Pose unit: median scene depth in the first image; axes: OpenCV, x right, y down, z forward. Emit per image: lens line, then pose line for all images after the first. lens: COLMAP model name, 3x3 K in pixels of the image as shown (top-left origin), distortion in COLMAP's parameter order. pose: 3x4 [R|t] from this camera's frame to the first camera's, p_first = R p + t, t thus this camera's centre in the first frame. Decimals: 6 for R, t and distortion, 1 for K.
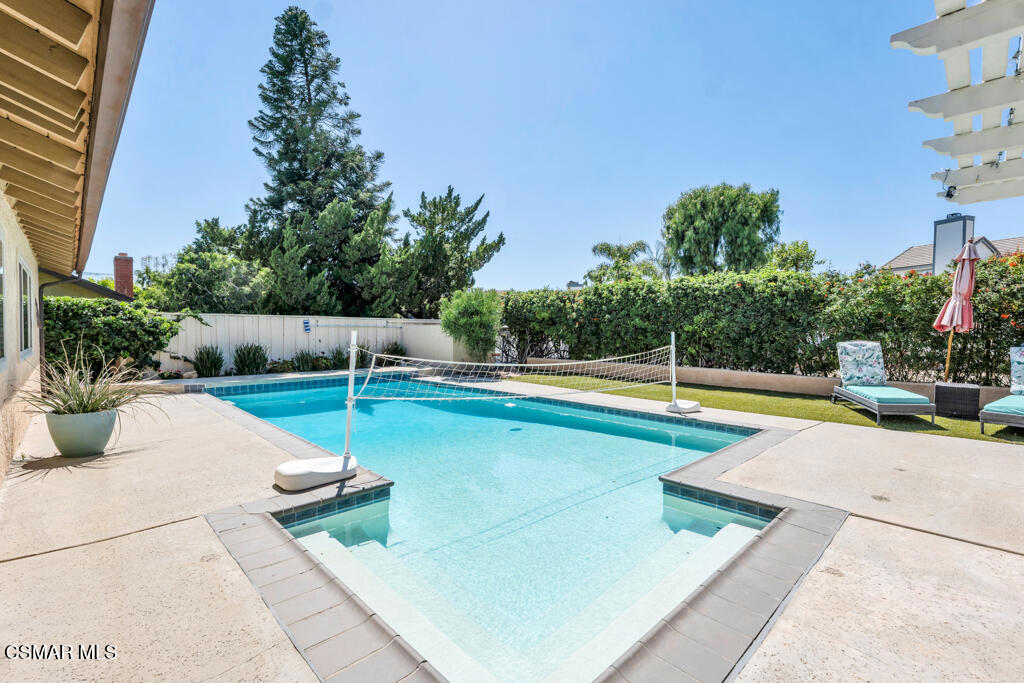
lens RADIAL K [[459.5, 0, 510.0], [0, 459.5, 342.3], [0, 0, 1]] dist [0.004079, -0.000115]
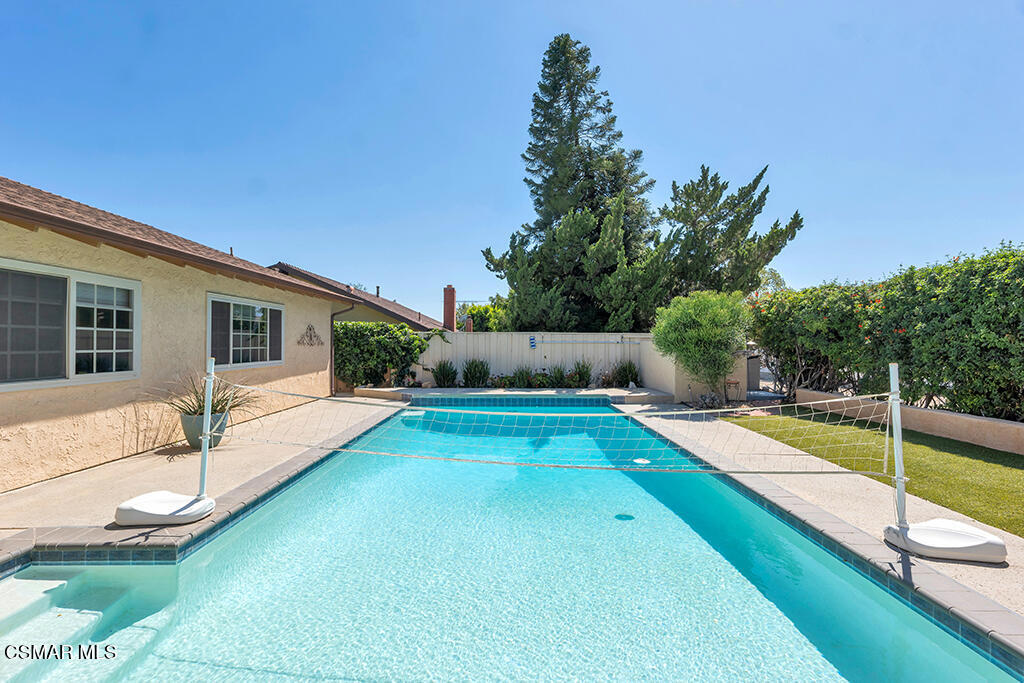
lens RADIAL K [[462.7, 0, 507.7], [0, 462.7, 342.0], [0, 0, 1]] dist [0.002694, -0.000055]
pose [[0.724295, -0.000405, -0.689490, 0.216499], [-0.018785, 0.999617, -0.020320, -0.014638], [0.689234, 0.027670, 0.724010, 0.234143]]
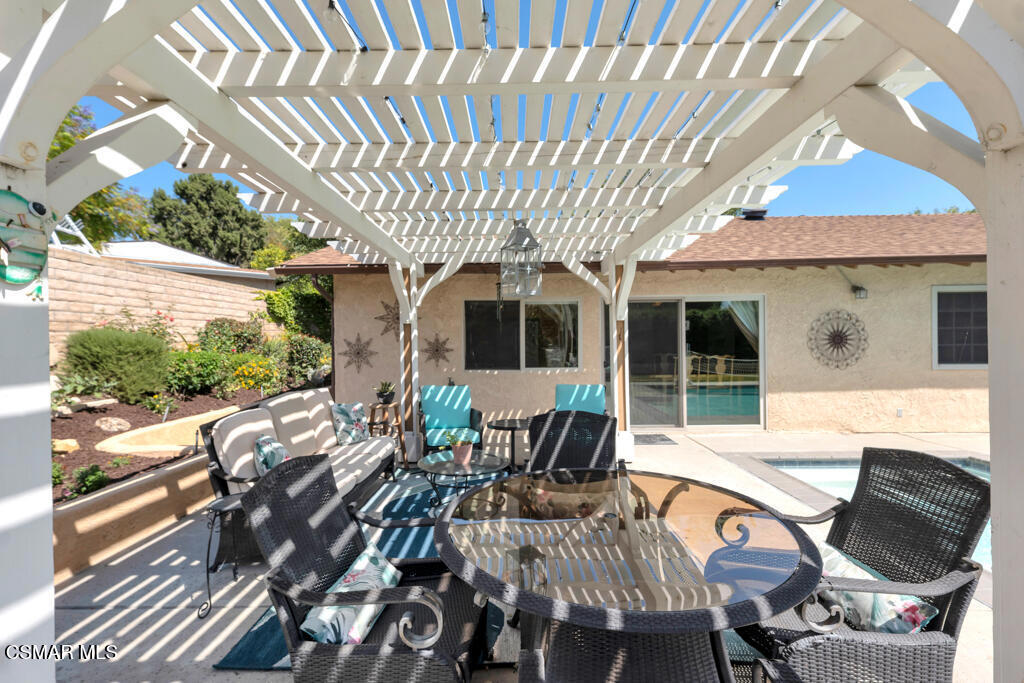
lens RADIAL K [[454.5, 0, 508.9], [0, 454.5, 342.3], [0, 0, 1]] dist [0.004230, 0.000291]
pose [[-0.715278, 0.007393, -0.698801, 0.446346], [-0.008438, 0.999780, 0.019215, -0.015718], [0.698789, 0.019641, -0.715058, 0.245439]]
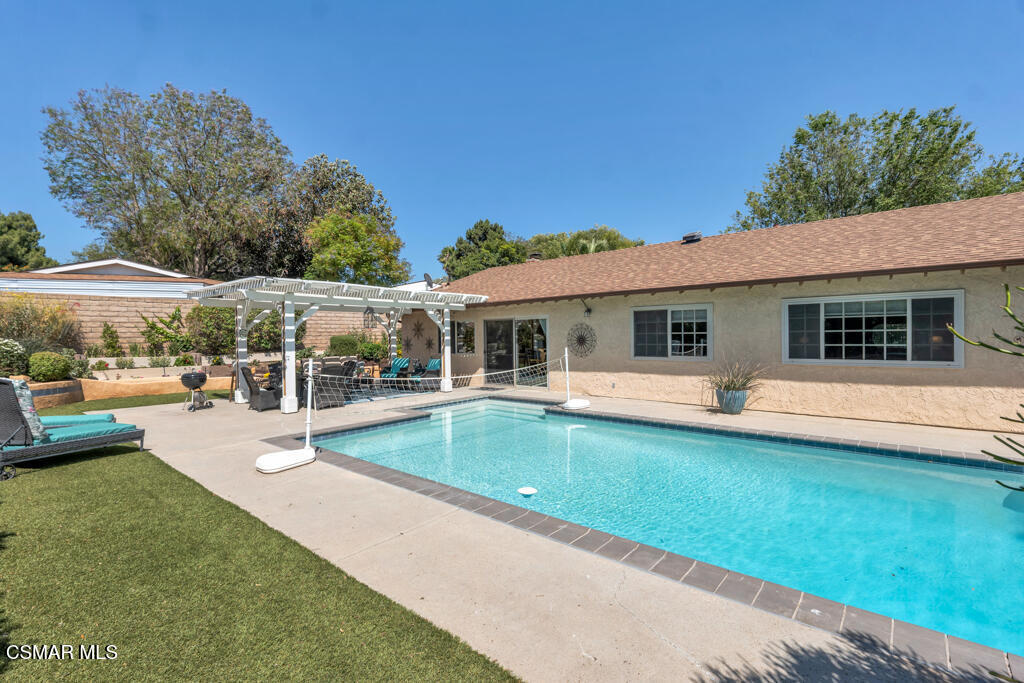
lens RADIAL K [[454.5, 0, 508.9], [0, 454.5, 342.3], [0, 0, 1]] dist [0.004230, 0.000291]
pose [[-0.993728, 0.010395, -0.111344, 0.061598], [0.006590, 0.999383, 0.034489, -0.039773], [0.111634, 0.033539, -0.993183, 0.995902]]
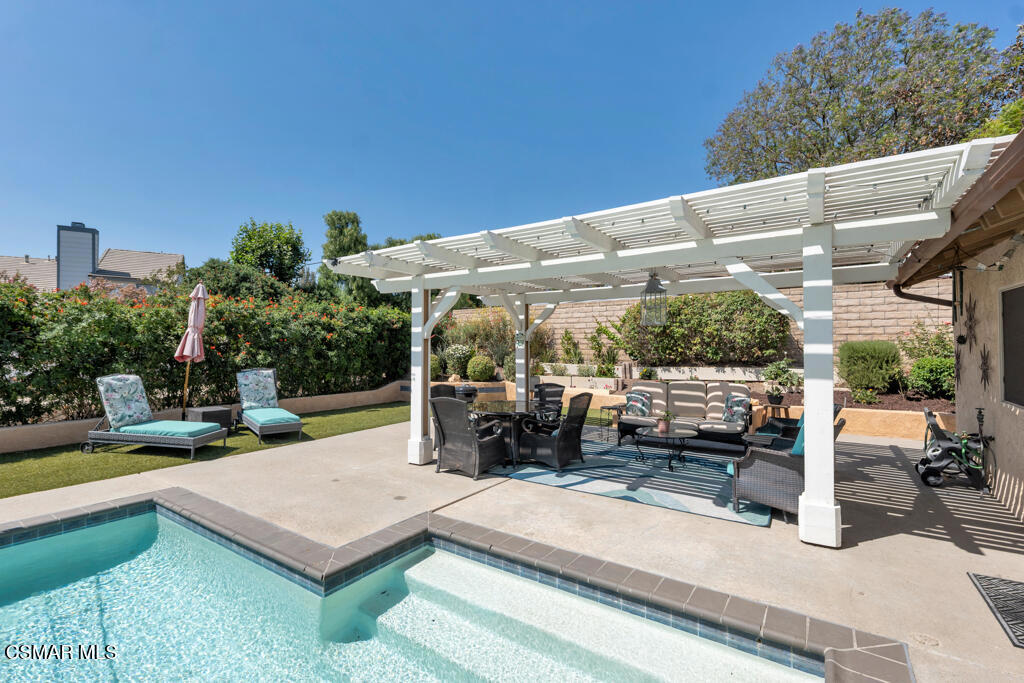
lens RADIAL K [[454.5, 0, 508.9], [0, 454.5, 342.3], [0, 0, 1]] dist [0.004230, 0.000291]
pose [[-0.201603, 0.007877, 0.979436, -0.143728], [0.025265, 0.999677, -0.002839, -0.025214], [-0.979141, 0.024173, -0.201737, 0.256528]]
